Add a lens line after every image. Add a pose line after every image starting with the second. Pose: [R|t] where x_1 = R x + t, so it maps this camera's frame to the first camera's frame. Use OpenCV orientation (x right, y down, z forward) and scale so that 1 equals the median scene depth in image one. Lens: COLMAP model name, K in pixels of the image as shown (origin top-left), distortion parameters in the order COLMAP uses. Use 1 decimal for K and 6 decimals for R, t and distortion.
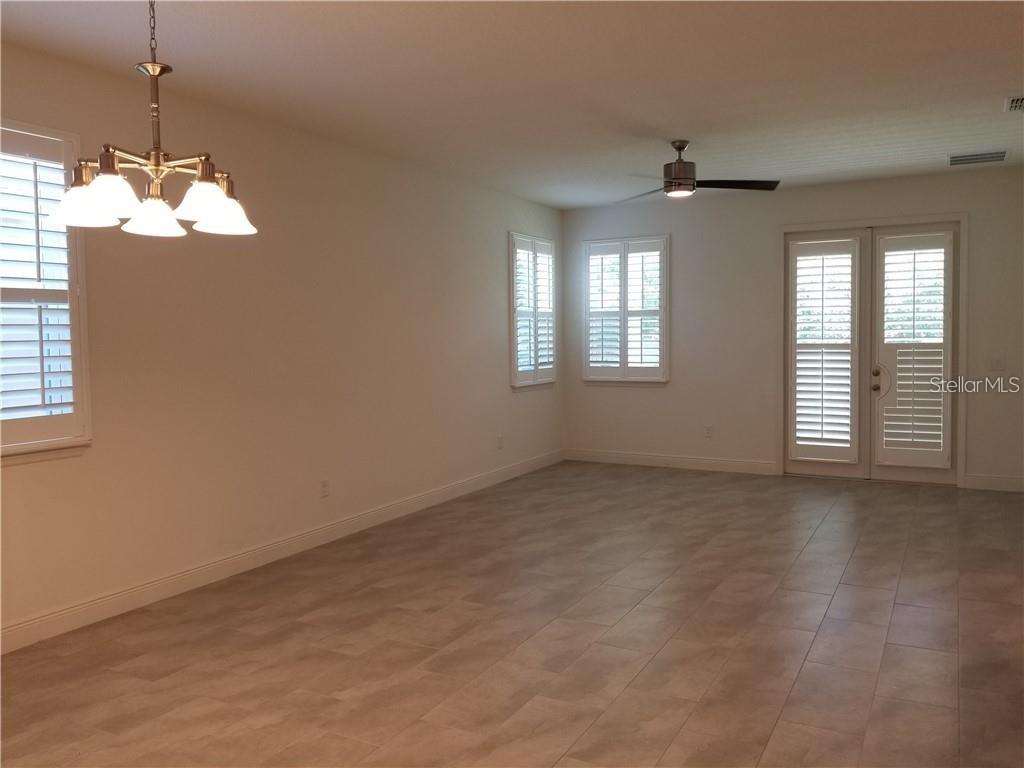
lens RADIAL K [[887.8, 0, 513.1], [0, 887.8, 383.7], [0, 0, 1]] dist [-0.069976, 0.001674]
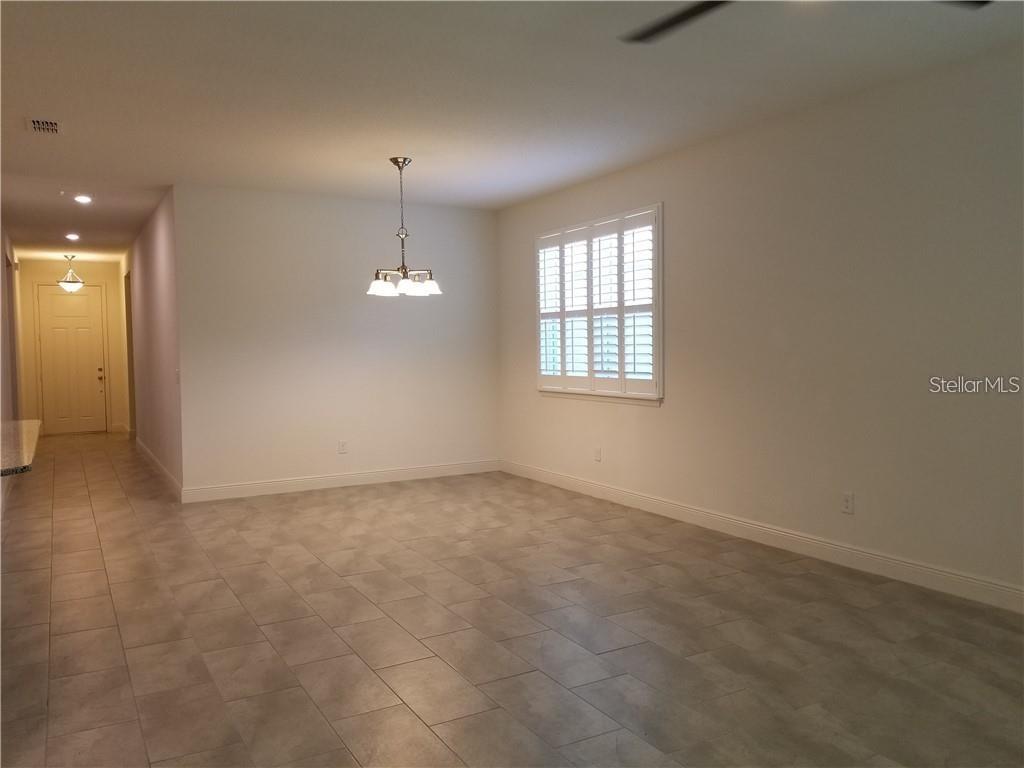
lens RADIAL K [[791.6, 0, 513.1], [0, 791.6, 386.1], [0, 0, 1]] dist [-0.027563, -0.044089]
pose [[-0.548956, 0.074000, -0.832569, 0.902709], [-0.031358, 0.993549, 0.108984, -0.111453], [0.835263, 0.085935, -0.543095, 1.654657]]
